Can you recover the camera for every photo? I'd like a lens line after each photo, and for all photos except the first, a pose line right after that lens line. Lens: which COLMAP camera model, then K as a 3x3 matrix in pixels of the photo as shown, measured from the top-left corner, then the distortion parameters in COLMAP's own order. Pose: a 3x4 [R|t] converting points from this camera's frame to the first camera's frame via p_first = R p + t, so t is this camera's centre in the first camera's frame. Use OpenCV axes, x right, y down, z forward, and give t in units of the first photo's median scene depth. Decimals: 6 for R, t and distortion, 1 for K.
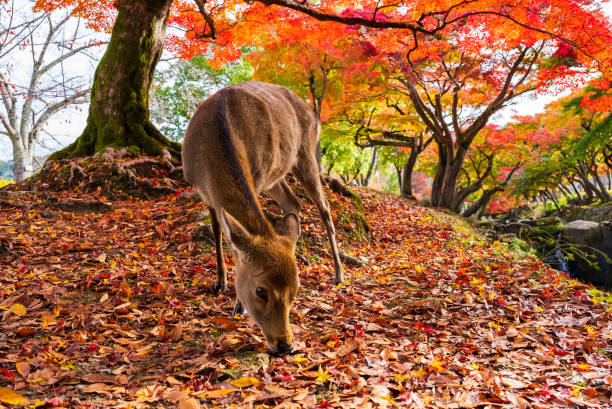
lens RADIAL K [[590.5, 0, 311.4], [0, 590.5, 198.6], [0, 0, 1]] dist [0.001370, 0.000000]
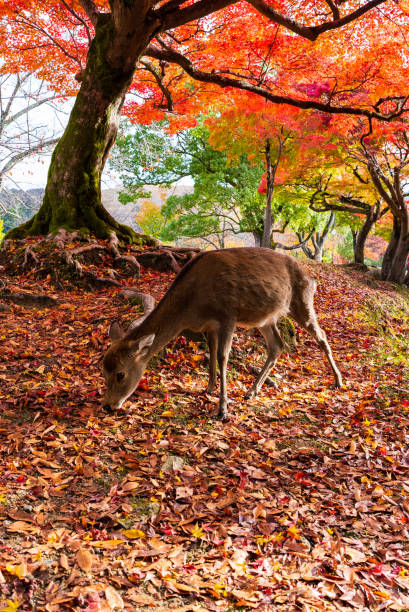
lens RADIAL K [[590.5, 0, 210.8], [0, 590.5, 297.7], [0, 0, 1]] dist [0.001370, 0.000000]
pose [[0.992995, 0.076292, -0.090226, 0.039865], [-0.067835, 0.993320, 0.093352, -0.100524], [0.096745, -0.086577, 0.991537, -0.057798]]
